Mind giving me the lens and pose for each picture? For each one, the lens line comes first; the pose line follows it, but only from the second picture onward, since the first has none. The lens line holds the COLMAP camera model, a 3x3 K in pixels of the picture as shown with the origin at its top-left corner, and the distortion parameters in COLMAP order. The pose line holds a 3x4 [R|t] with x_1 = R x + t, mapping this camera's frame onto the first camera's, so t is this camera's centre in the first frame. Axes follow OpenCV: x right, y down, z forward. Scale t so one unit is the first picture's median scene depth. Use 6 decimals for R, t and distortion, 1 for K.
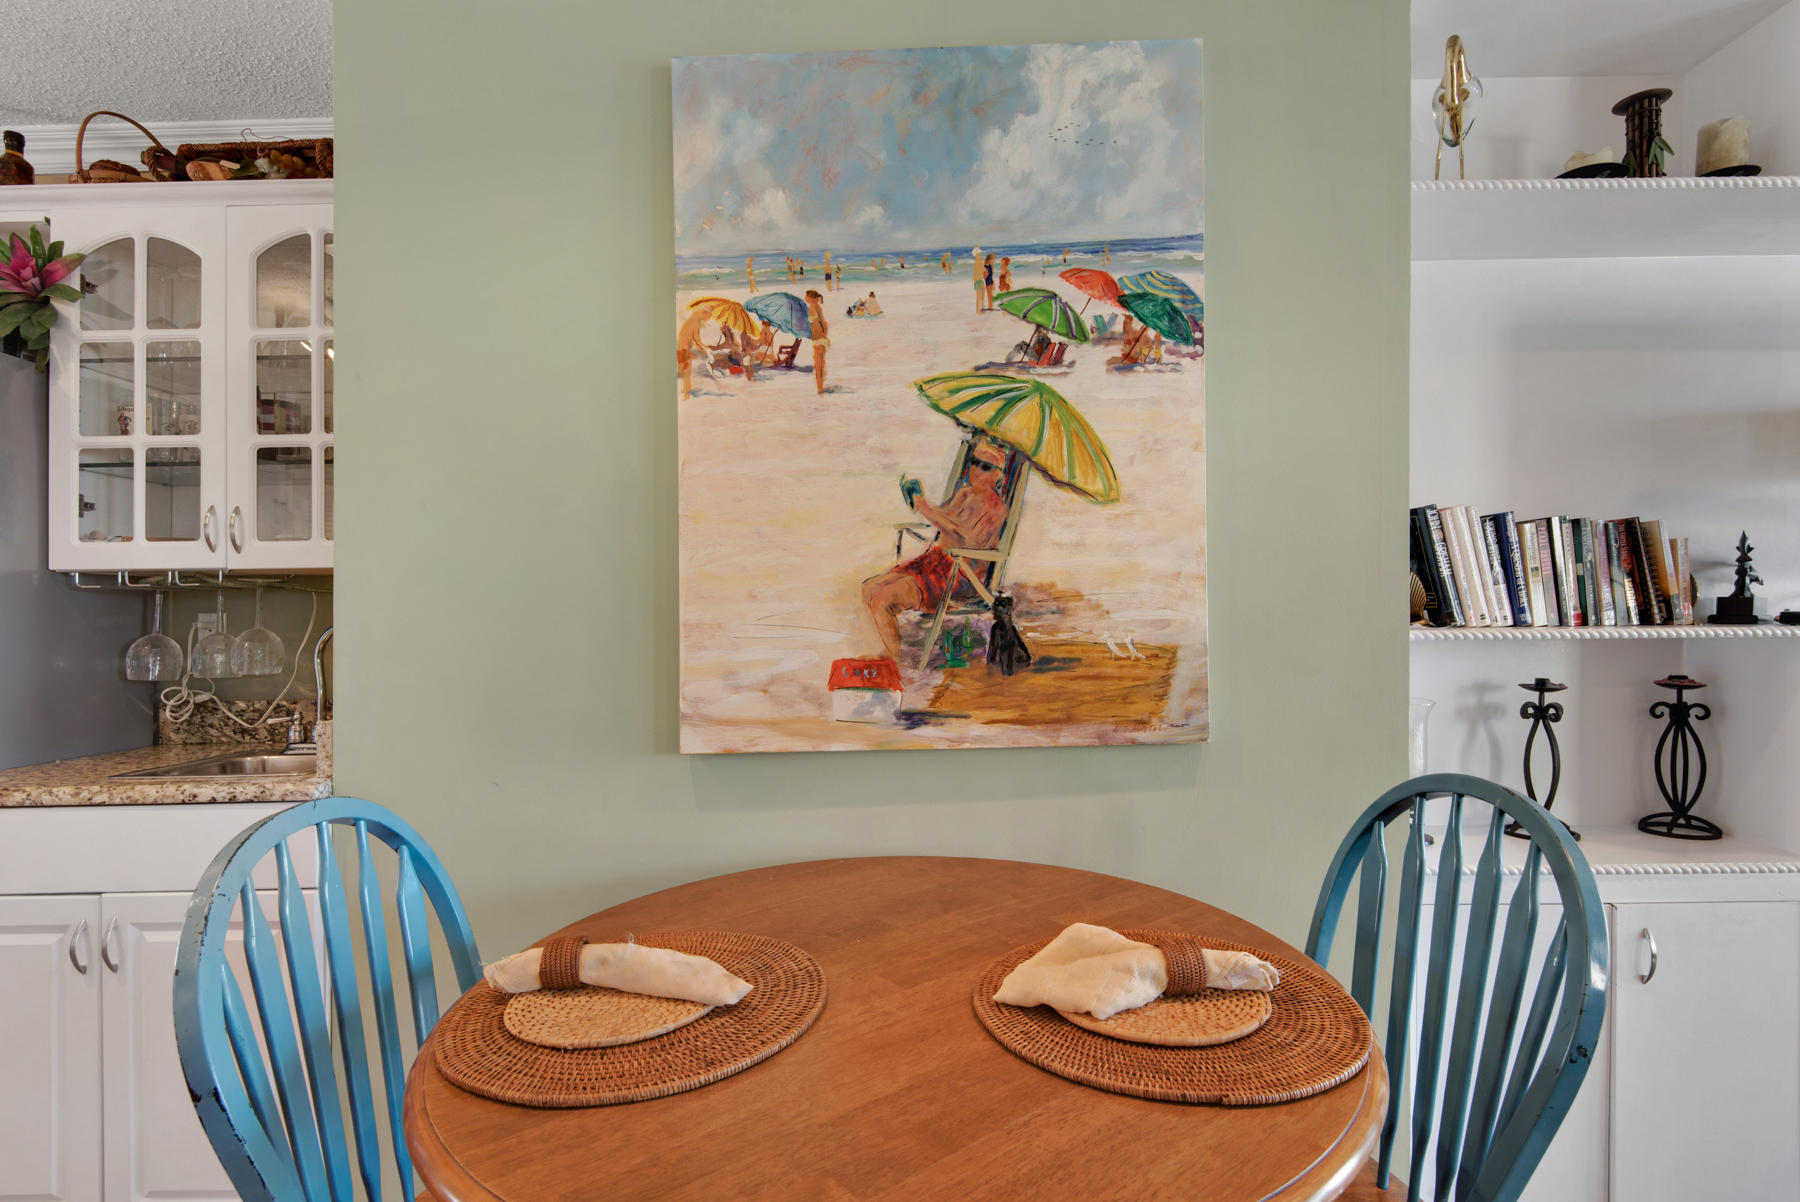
lens RADIAL K [[875.4, 0, 896.7], [0, 875.4, 615.9], [0, 0, 1]] dist [0.020875, -0.013021]
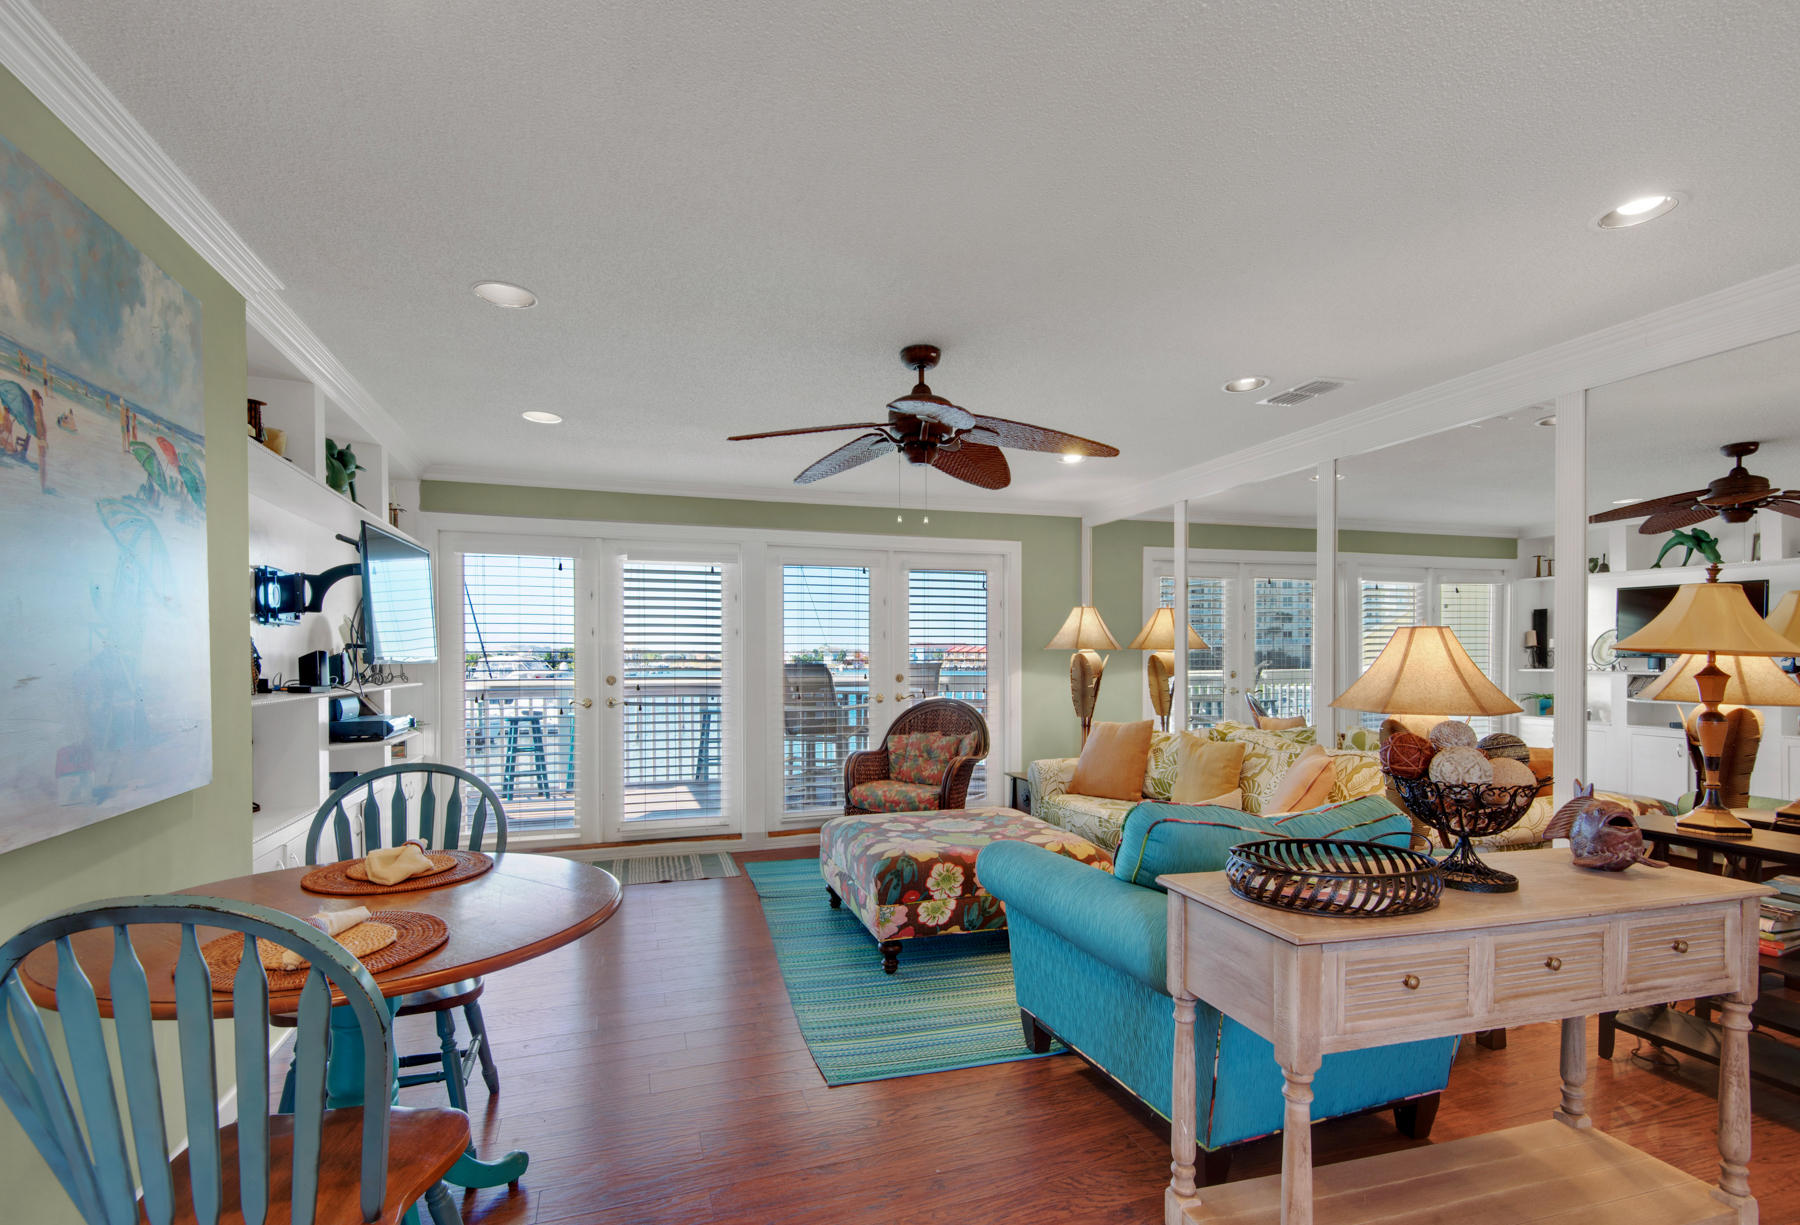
lens RADIAL K [[866.8, 0, 897.6], [0, 866.8, 685.9], [0, 0, 1]] dist [0.003790, 0.000444]
pose [[-0.326348, -0.018389, 0.945071, -1.249918], [-0.004935, 0.999830, 0.017751, -0.044204], [-0.945237, 0.001129, -0.326383, 0.344409]]
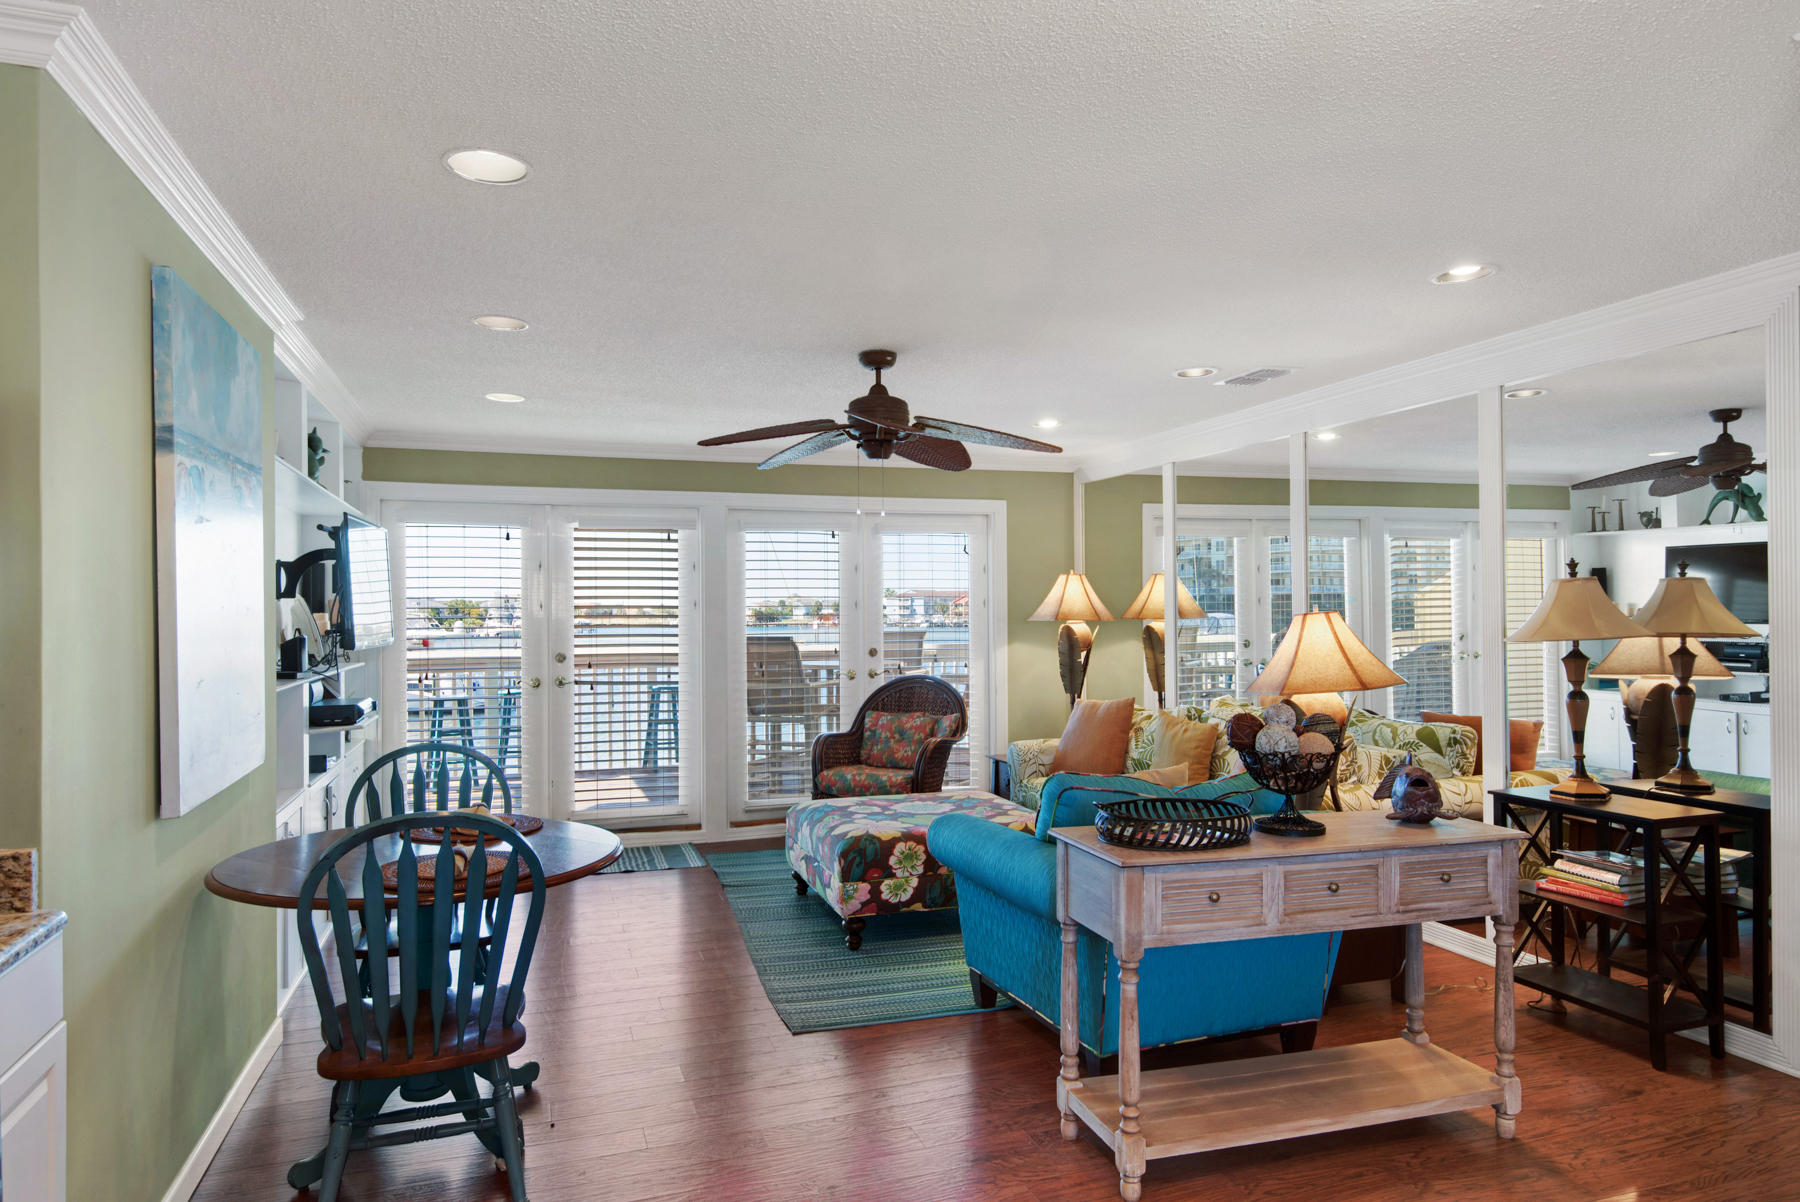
lens RADIAL K [[1142.6, 0, 874.1], [0, 1142.6, 600.1], [0, 0, 1]] dist [-0.010108, -0.001892]
pose [[-0.312687, 0.023242, 0.949572, -1.951186], [0.002597, 0.999718, -0.023614, -0.106221], [-0.949853, -0.004918, -0.312659, 0.507818]]
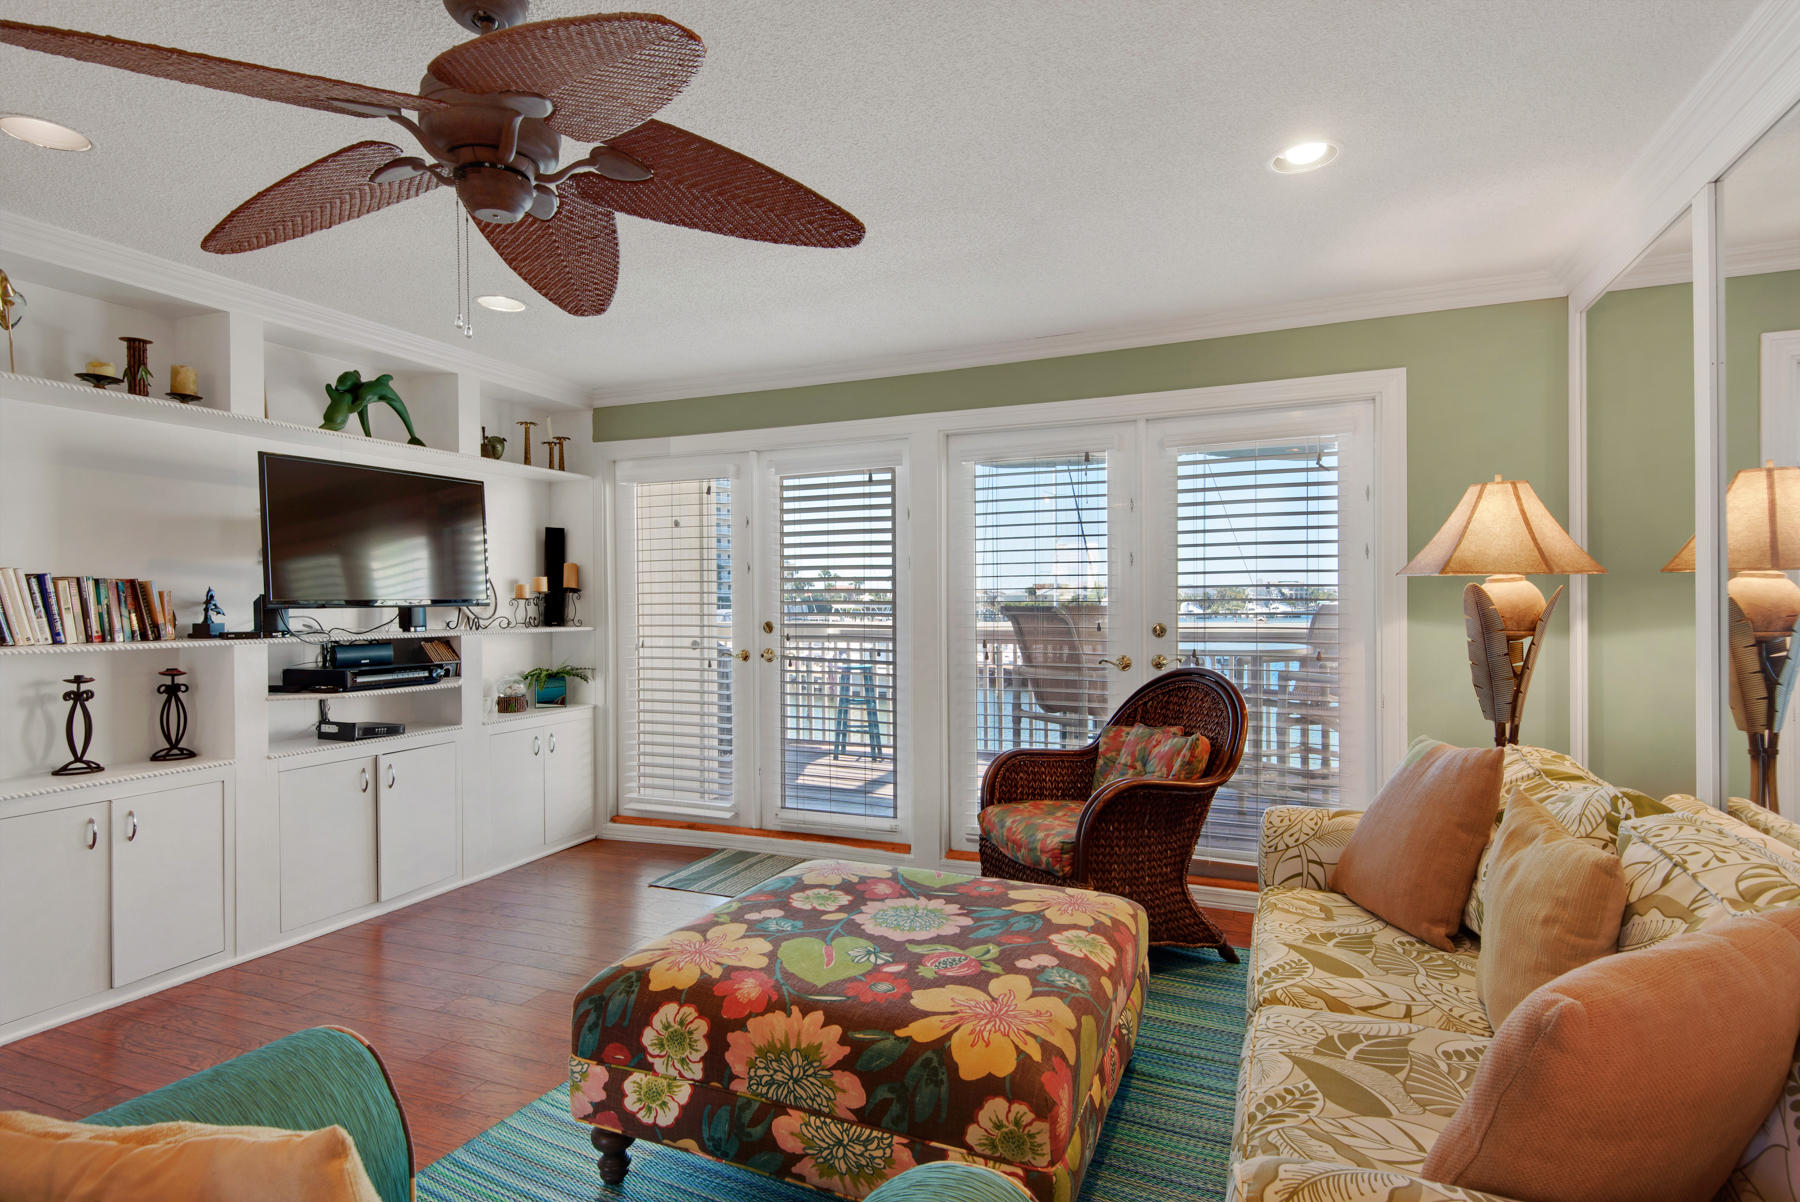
lens RADIAL K [[940.6, 0, 874.1], [0, 940.6, 616.4], [0, 0, 1]] dist [0.014671, -0.000484]
pose [[0.384265, -0.007618, 0.923191, -0.321788], [-0.006257, 0.999921, 0.010856, -0.066750], [-0.923202, -0.009948, 0.384187, -1.043959]]
